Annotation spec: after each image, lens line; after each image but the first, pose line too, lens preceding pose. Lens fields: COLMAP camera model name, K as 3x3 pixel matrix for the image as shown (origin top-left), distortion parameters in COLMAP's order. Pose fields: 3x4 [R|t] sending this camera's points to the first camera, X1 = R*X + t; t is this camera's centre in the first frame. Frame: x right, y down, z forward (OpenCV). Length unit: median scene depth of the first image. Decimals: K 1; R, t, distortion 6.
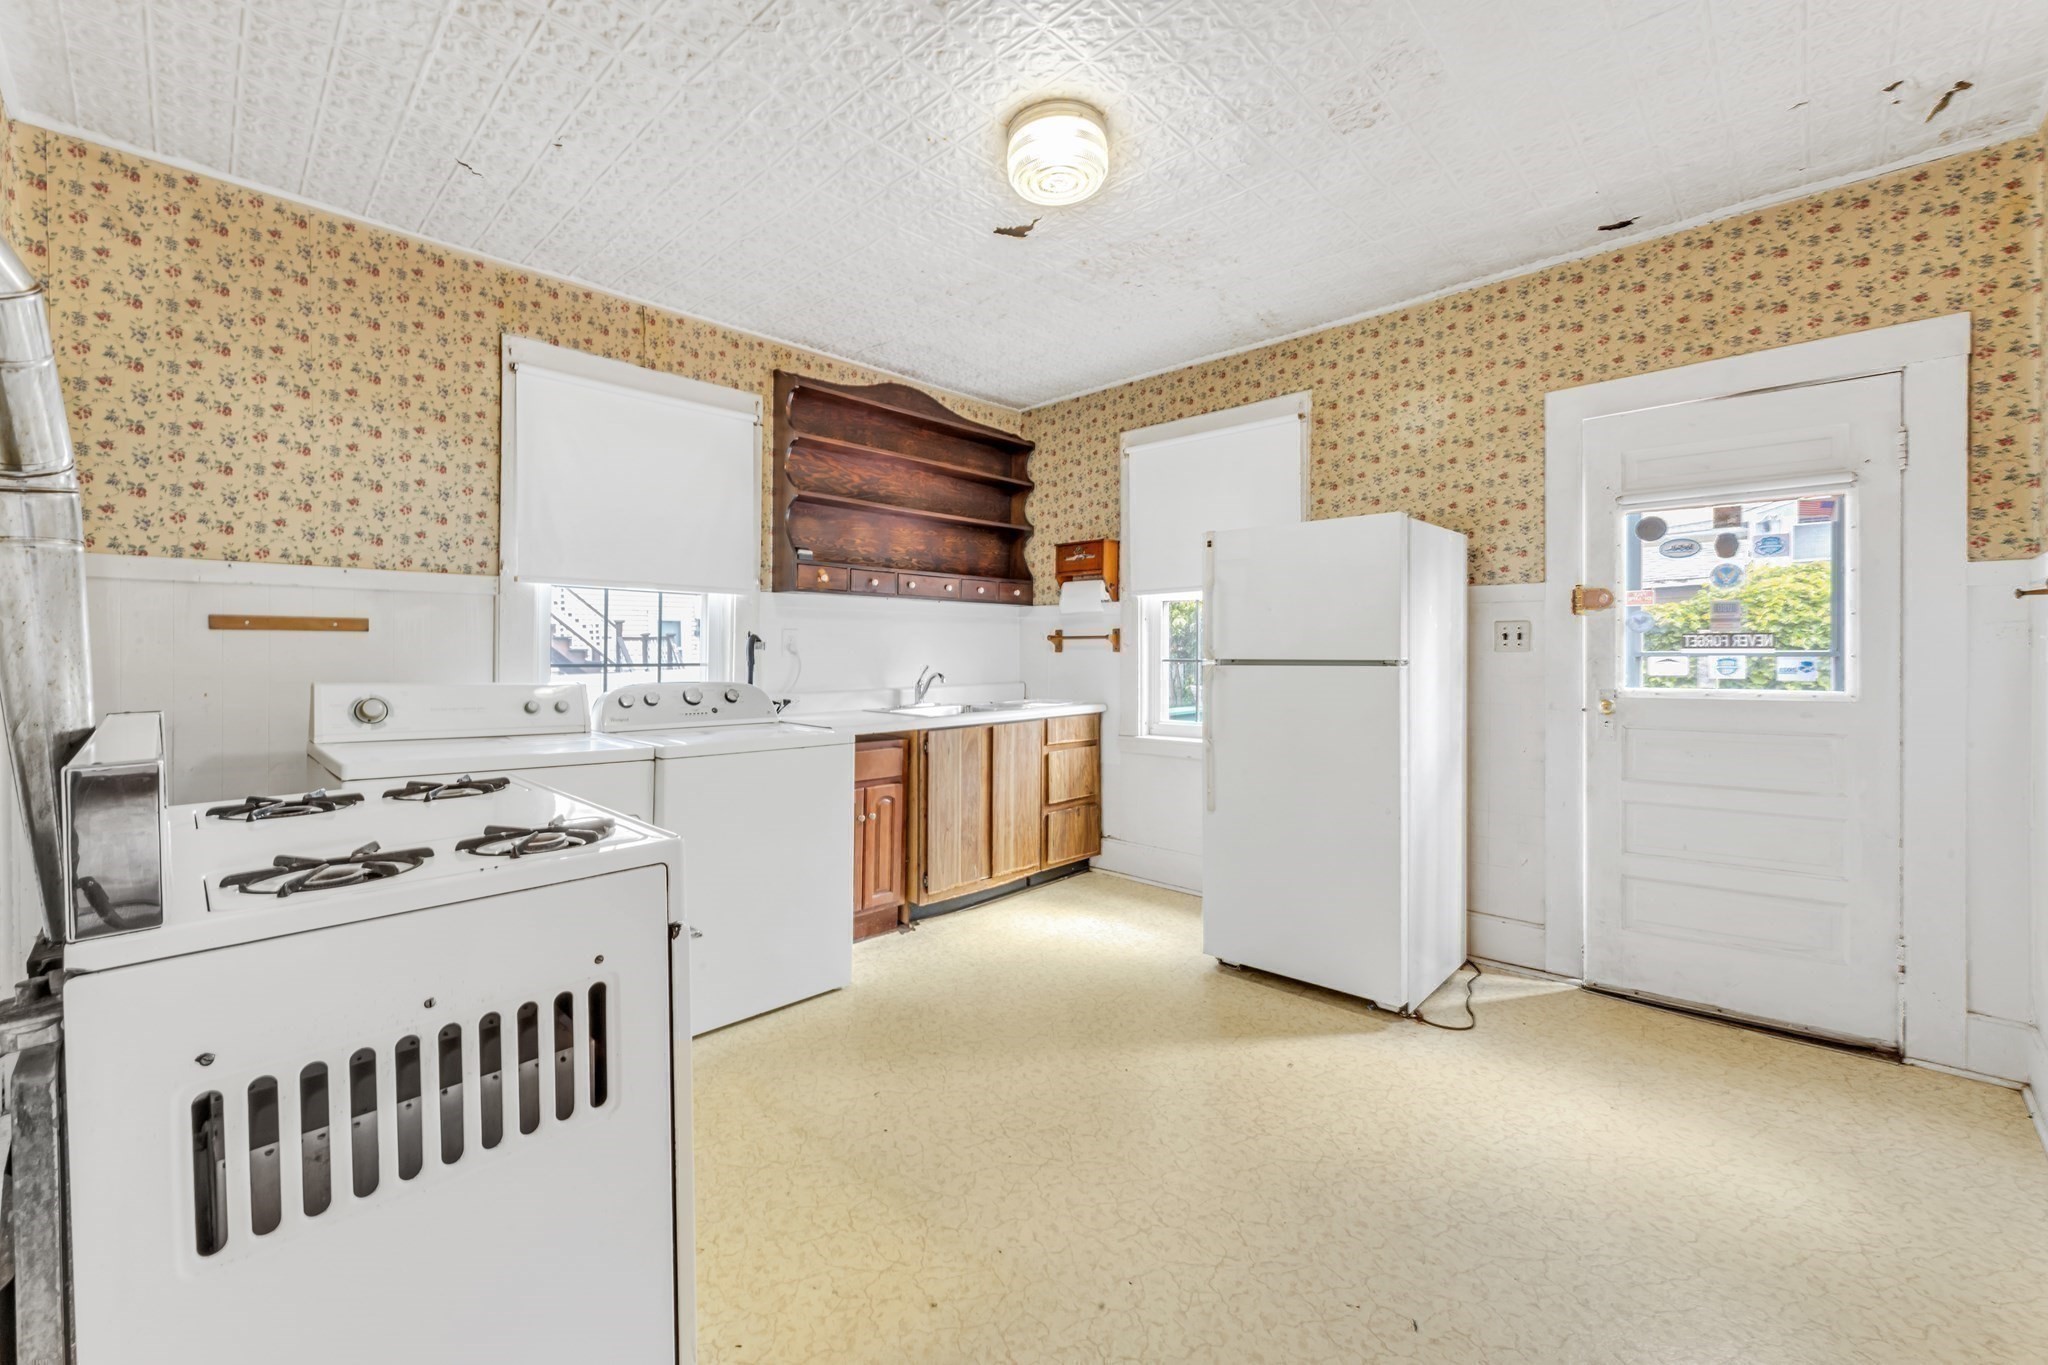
lens RADIAL K [[850.2, 0, 1014.8], [0, 850.2, 666.1], [0, 0, 1]] dist [0.001518, -0.000119]
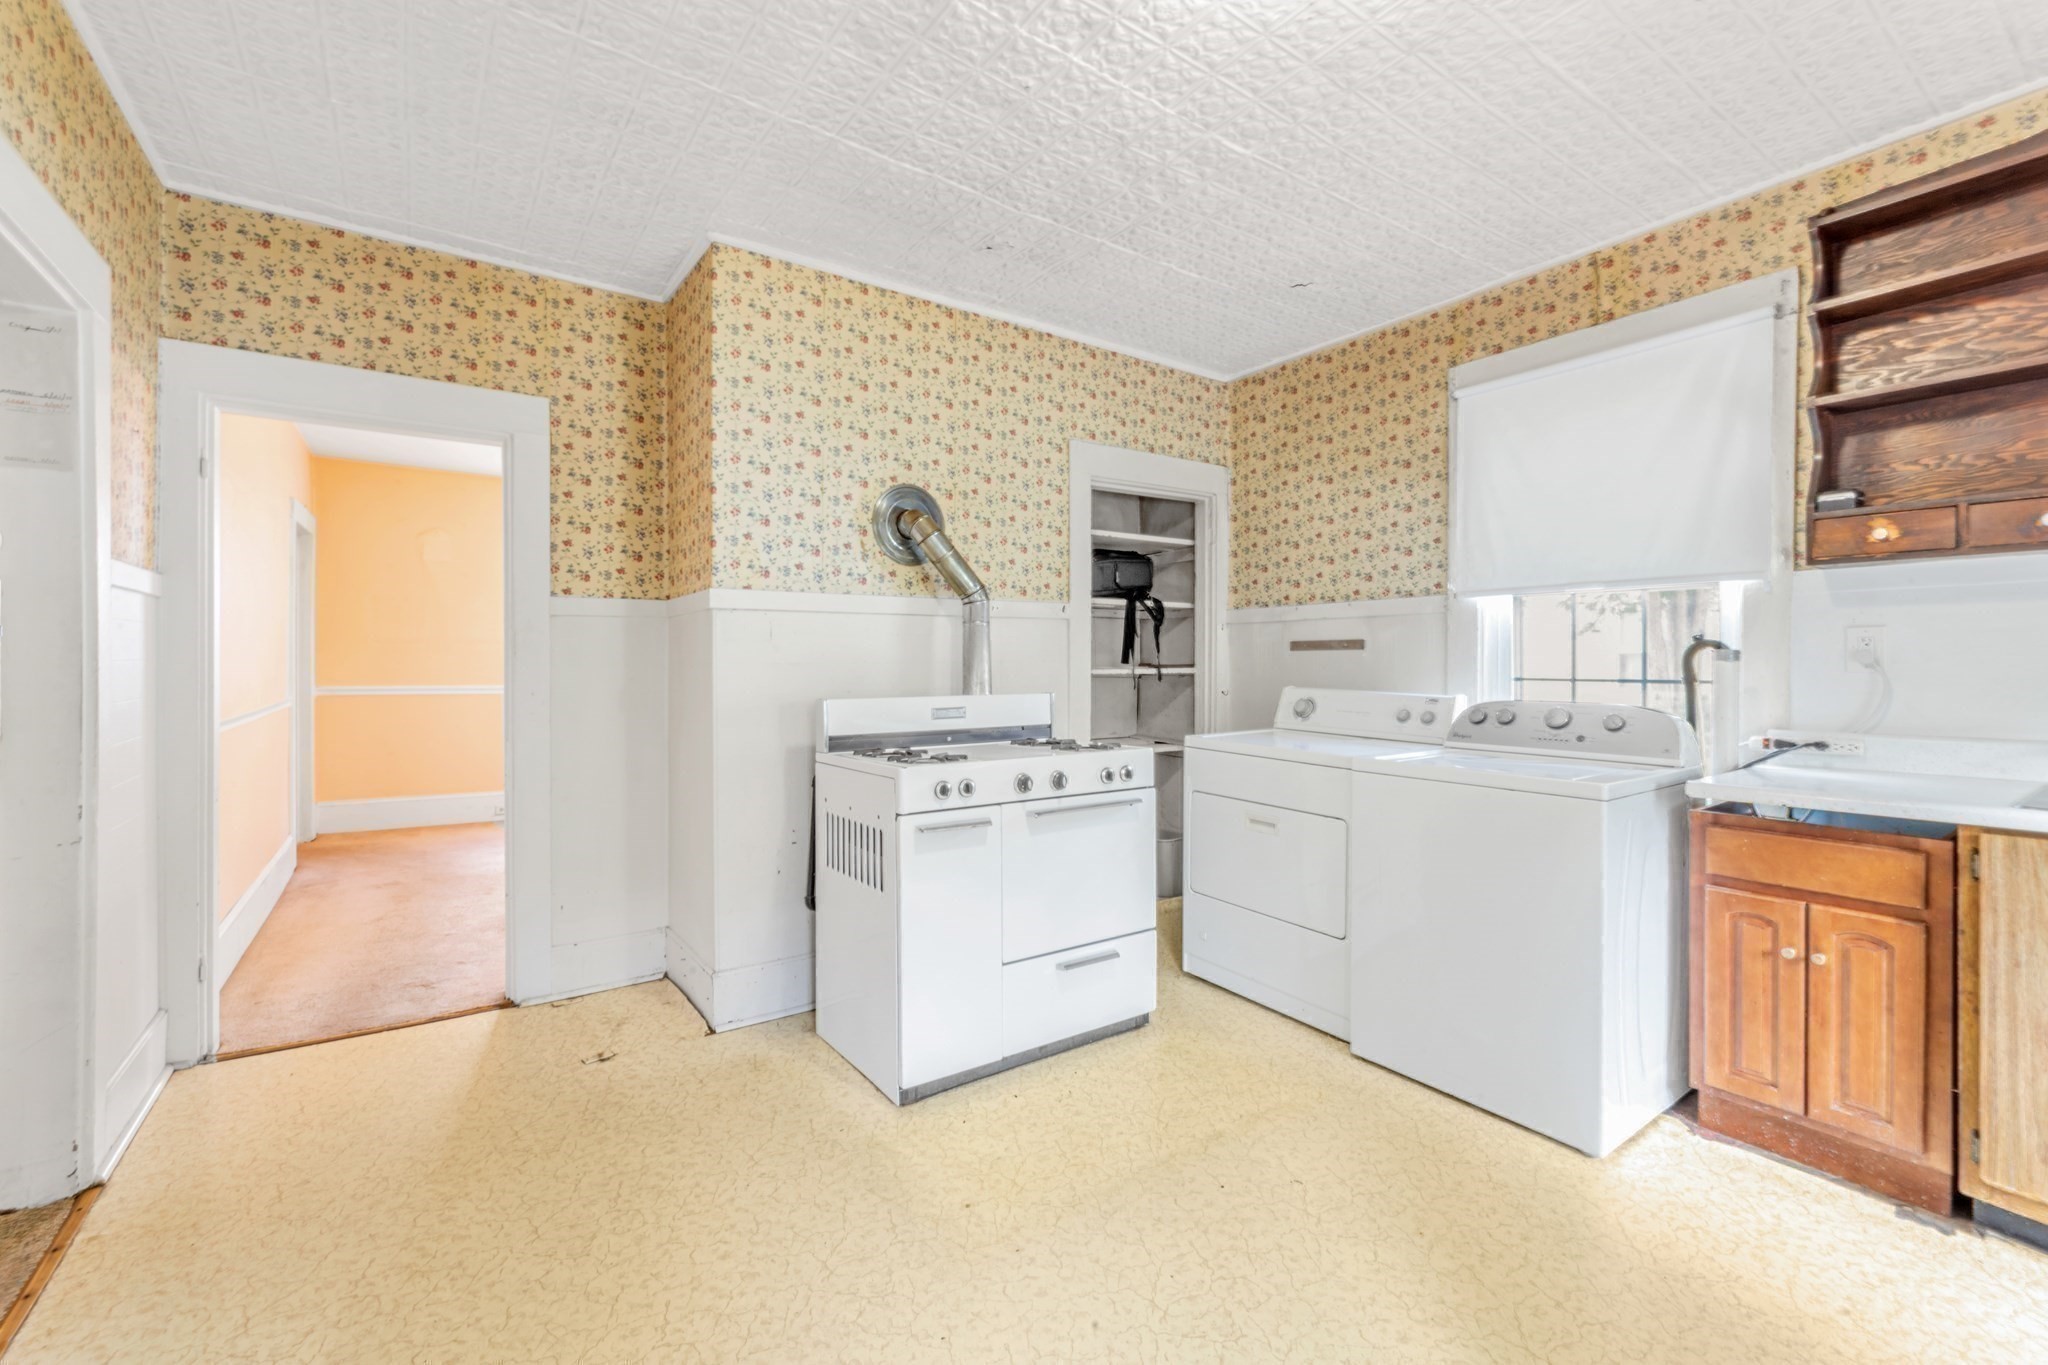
lens RADIAL K [[850.2, 0, 1015.4], [0, 850.2, 676.7], [0, 0, 1]] dist [0.001518, -0.000119]
pose [[-0.206754, 0.011215, -0.978329, 0.568318], [-0.017931, 0.999723, 0.015249, -0.008411], [0.978229, 0.020695, -0.206495, 0.697743]]
